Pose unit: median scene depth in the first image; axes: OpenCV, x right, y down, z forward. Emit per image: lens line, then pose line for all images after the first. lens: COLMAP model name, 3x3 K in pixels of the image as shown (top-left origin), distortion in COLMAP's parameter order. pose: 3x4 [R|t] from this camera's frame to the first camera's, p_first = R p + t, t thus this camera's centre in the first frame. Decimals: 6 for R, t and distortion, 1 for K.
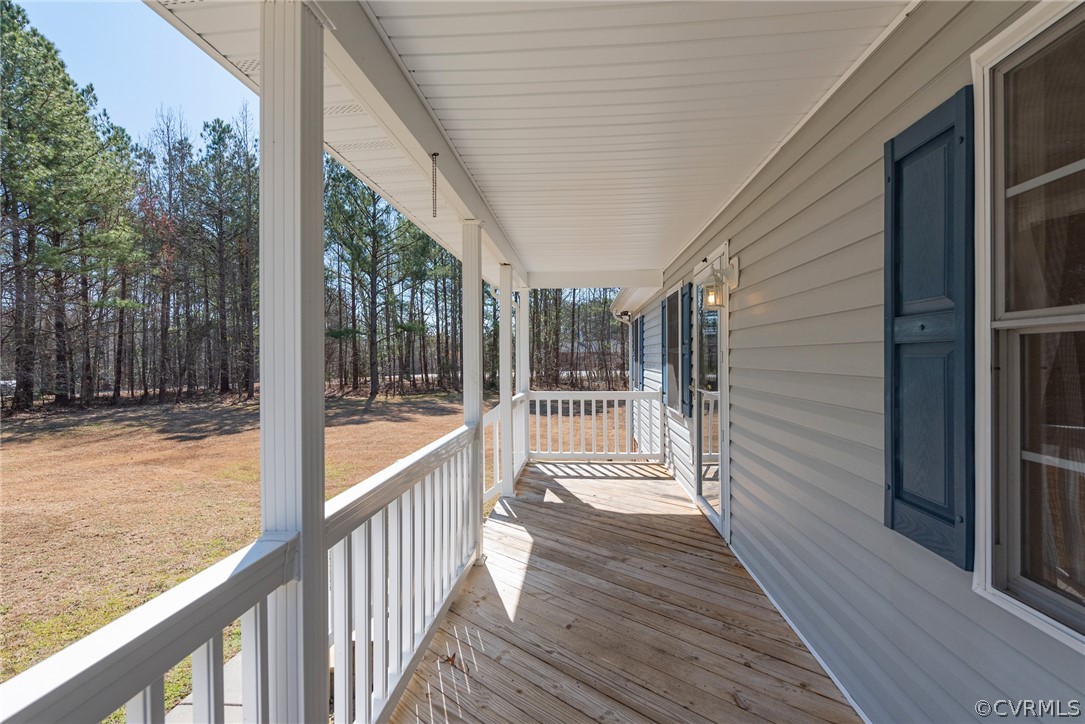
lens RADIAL K [[510.7, 0, 545.5], [0, 510.7, 361.6], [0, 0, 1]] dist [0.017247, -0.007318]
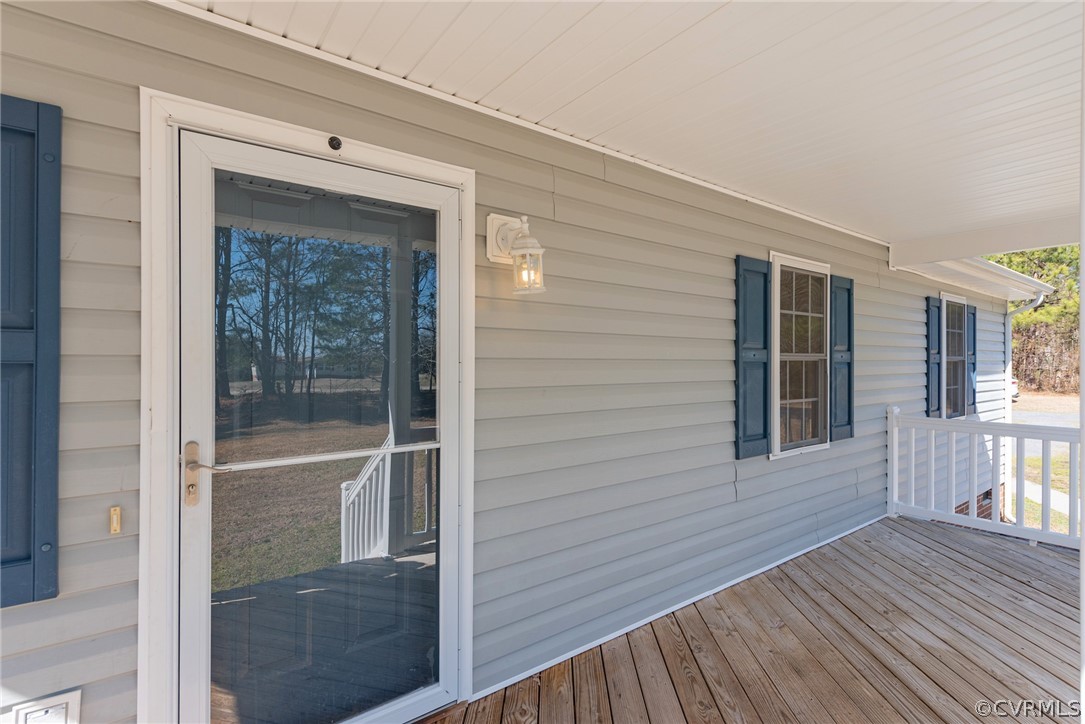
lens RADIAL K [[510.7, 0, 545.5], [0, 510.7, 361.6], [0, 0, 1]] dist [0.017247, -0.007318]
pose [[-0.656713, 0.003121, 0.754134, -0.296308], [0.005587, 0.999984, 0.000726, -0.043877], [-0.754120, 0.004690, -0.656720, 2.921496]]
